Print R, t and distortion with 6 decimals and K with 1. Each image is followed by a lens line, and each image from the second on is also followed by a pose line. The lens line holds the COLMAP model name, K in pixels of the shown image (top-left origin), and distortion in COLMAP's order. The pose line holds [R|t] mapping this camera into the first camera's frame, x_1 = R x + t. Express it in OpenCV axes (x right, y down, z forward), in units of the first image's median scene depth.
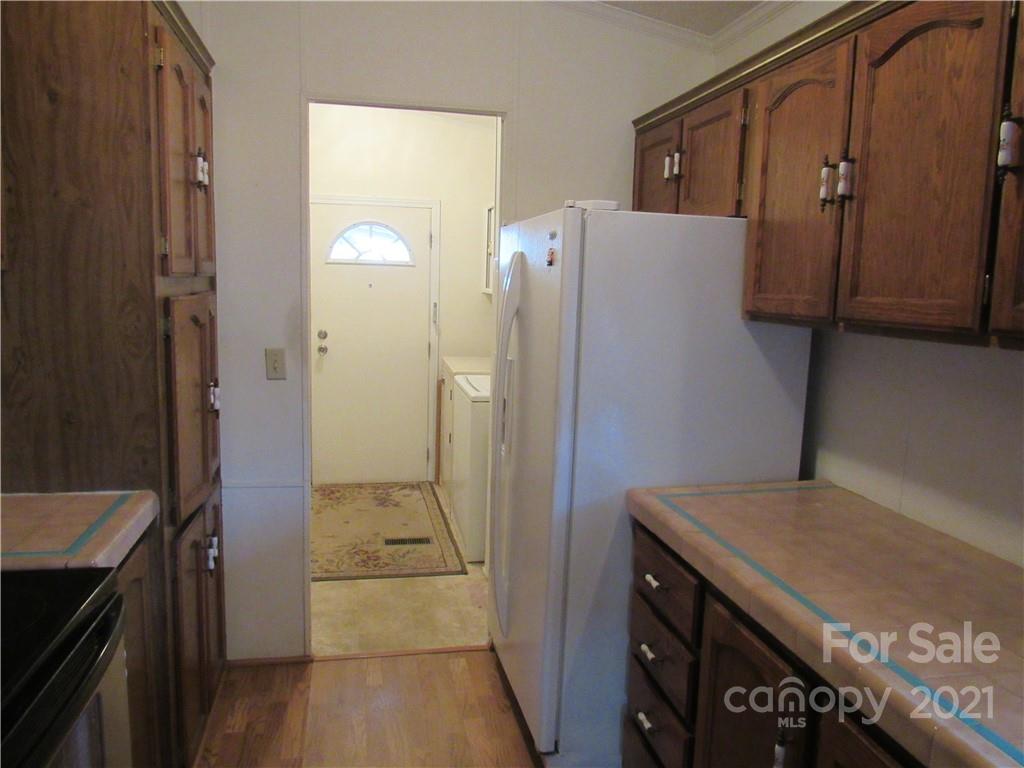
lens RADIAL K [[734.0, 0, 506.7], [0, 734.0, 382.3], [0, 0, 1]] dist [-0.006440, -0.006520]
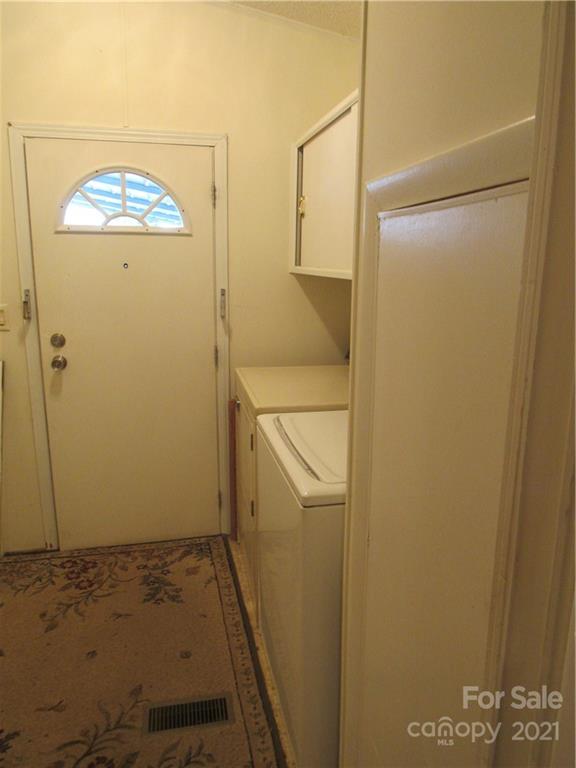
lens RADIAL K [[550.5, 0, 285.6], [0, 550.5, 400.0], [0, 0, 1]] dist [-0.006440, -0.006520]
pose [[0.999714, -0.022002, 0.009332, -0.104922], [0.020940, 0.994597, 0.101682, -0.128892], [-0.011519, -0.101458, 0.994773, 1.086809]]
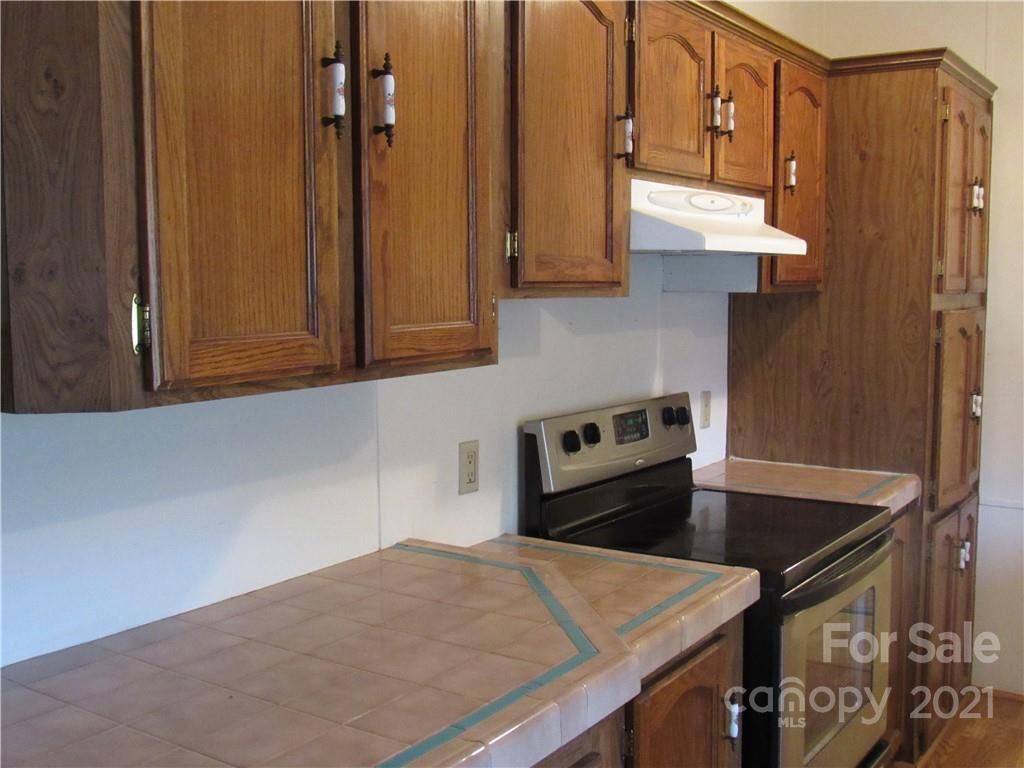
lens RADIAL K [[1074.9, 0, 505.3], [0, 1074.9, 382.6], [0, 0, 1]] dist [-0.048606, 0.000000]
pose [[0.686157, 0.035902, -0.726567, 0.249698], [-0.078469, 0.996607, -0.024860, 0.077916], [0.723209, 0.074071, 0.686645, -0.549517]]
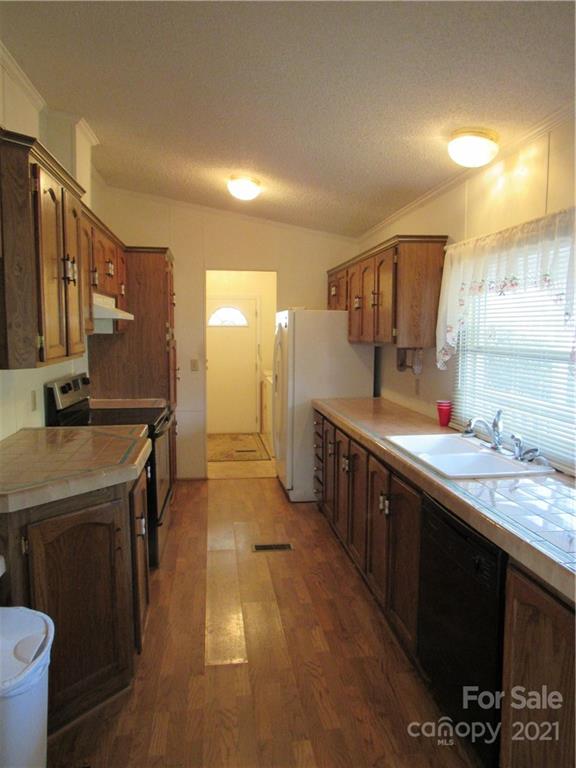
lens RADIAL K [[550.5, 0, 288.8], [0, 550.5, 382.5], [0, 0, 1]] dist [-0.006440, -0.006520]
pose [[0.997513, -0.017314, -0.068323, 0.203068], [0.014121, 0.998798, -0.046940, 0.165797], [0.069053, 0.045859, 0.996558, -1.189492]]
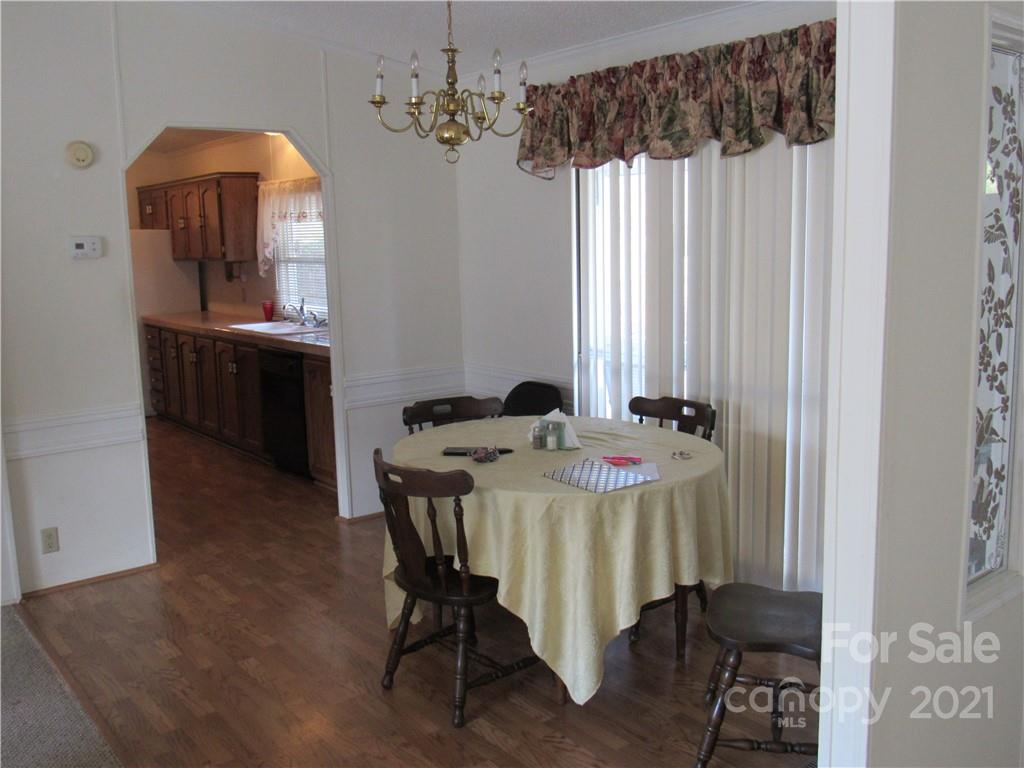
lens RADIAL K [[924.4, 0, 515.8], [0, 924.4, 380.0], [0, 0, 1]] dist [-0.035013, -0.006435]
pose [[0.887816, -0.111581, 0.446467, -0.190042], [0.105558, 0.993670, 0.038433, 0.399555], [-0.447929, 0.013007, 0.893974, -2.995886]]
